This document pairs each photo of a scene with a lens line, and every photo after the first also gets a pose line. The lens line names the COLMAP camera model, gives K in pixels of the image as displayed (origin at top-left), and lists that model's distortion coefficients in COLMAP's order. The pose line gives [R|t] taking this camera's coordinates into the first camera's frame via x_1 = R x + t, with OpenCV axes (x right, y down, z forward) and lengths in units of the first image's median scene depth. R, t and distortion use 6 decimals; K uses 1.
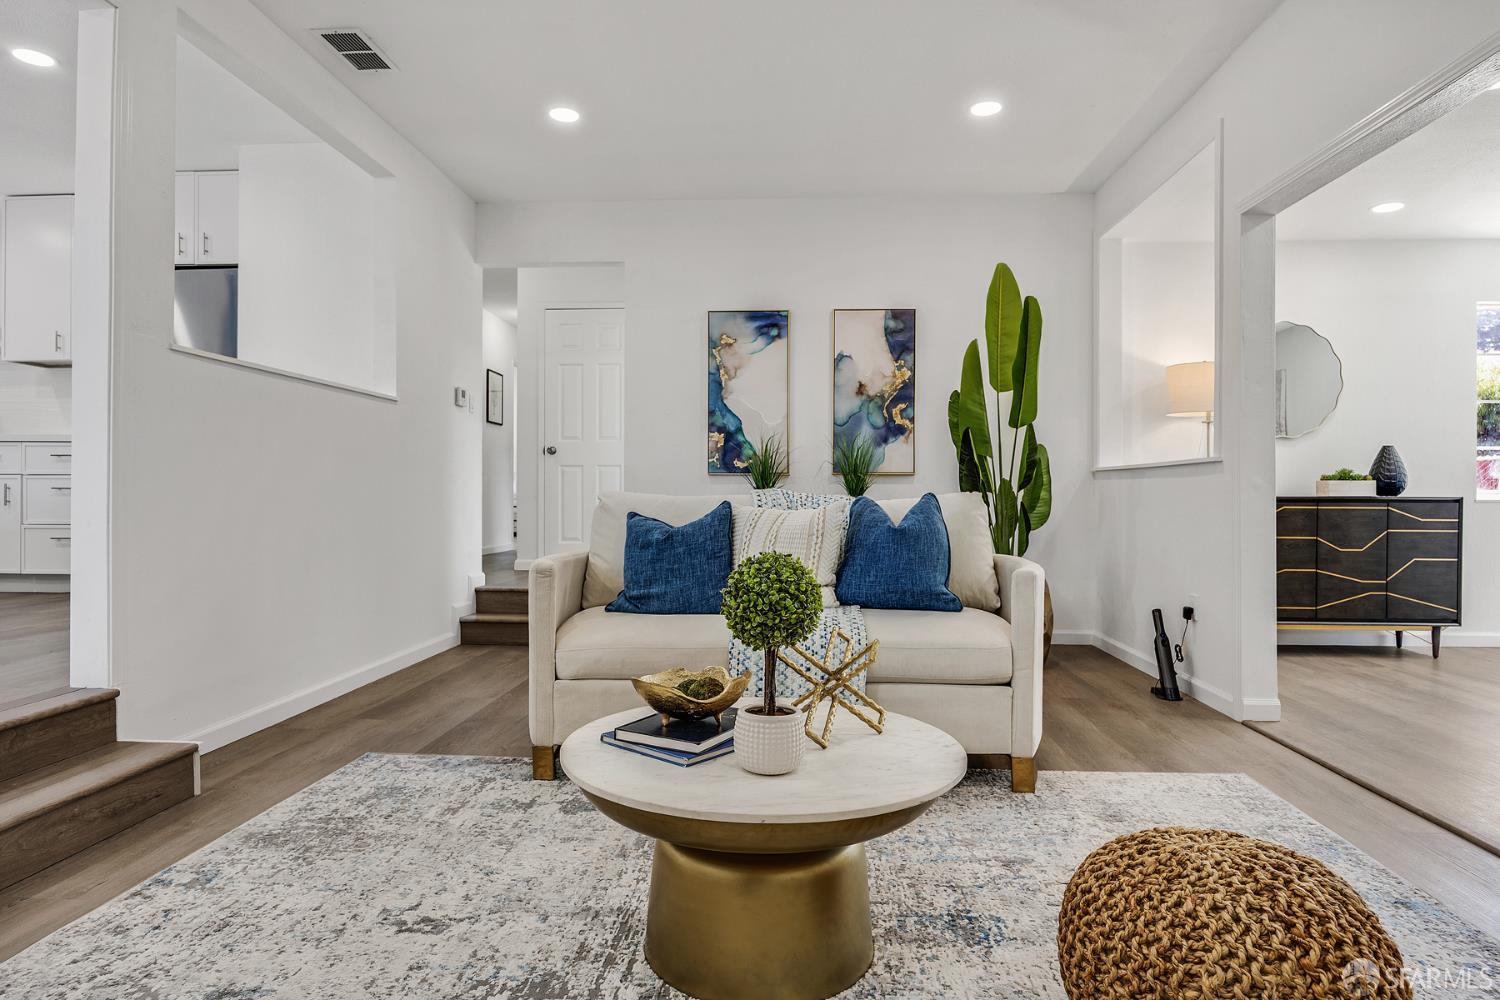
lens RADIAL K [[898.0, 0, 749.4], [0, 898.0, 499.4], [0, 0, 1]] dist [-0.000226, 0.000014]
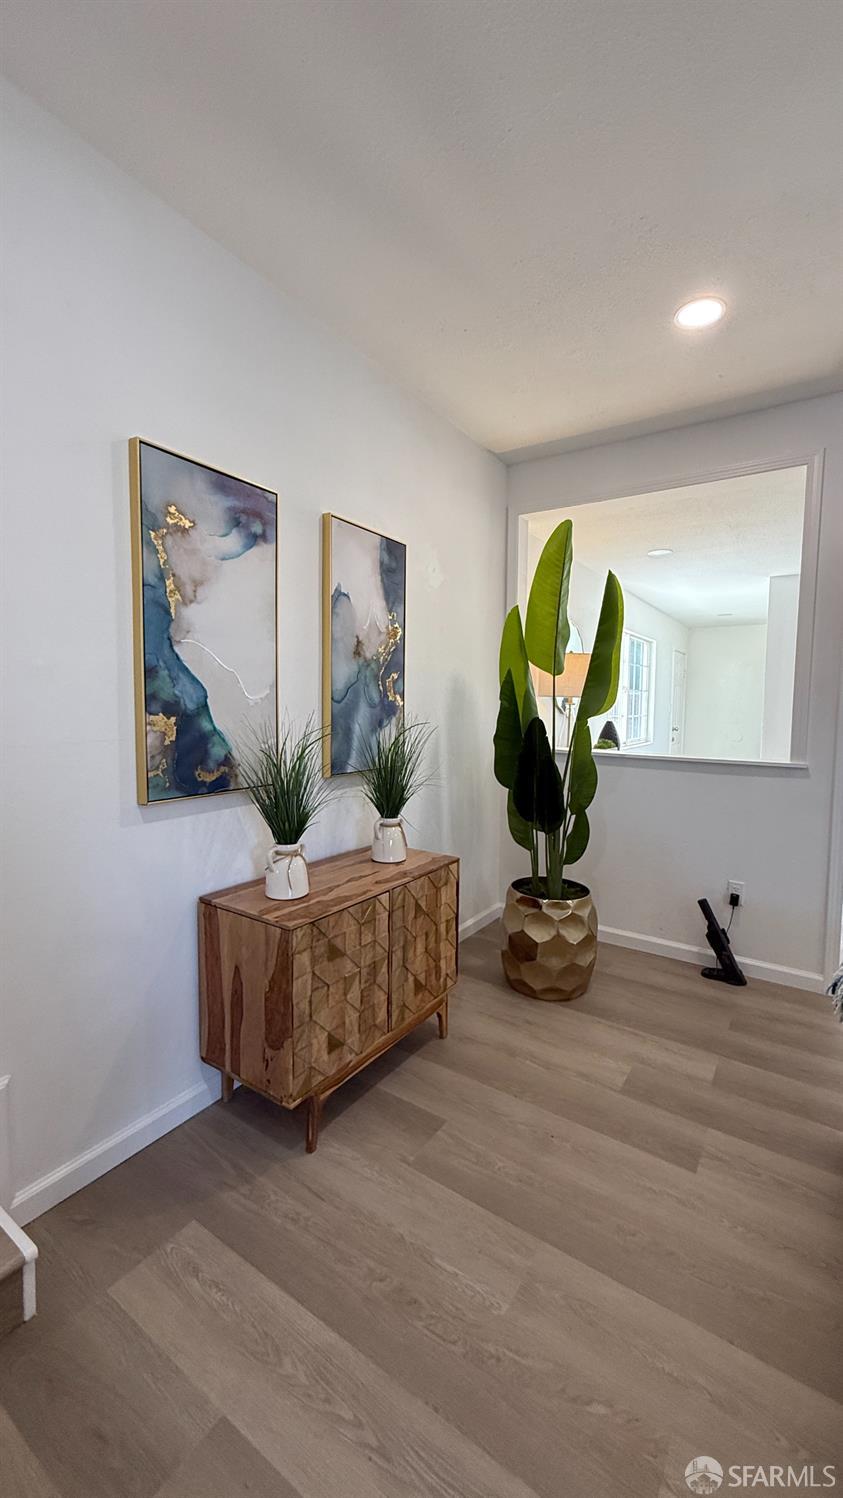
lens RADIAL K [[601.9, 0, 422.6], [0, 601.9, 744.4], [0, 0, 1]] dist [0.002707, 0.000996]
pose [[0.496454, -0.057002, 0.866189, -0.243302], [-0.011421, 0.997326, 0.072177, -0.083242], [-0.867988, -0.045725, 0.494476, 0.727345]]
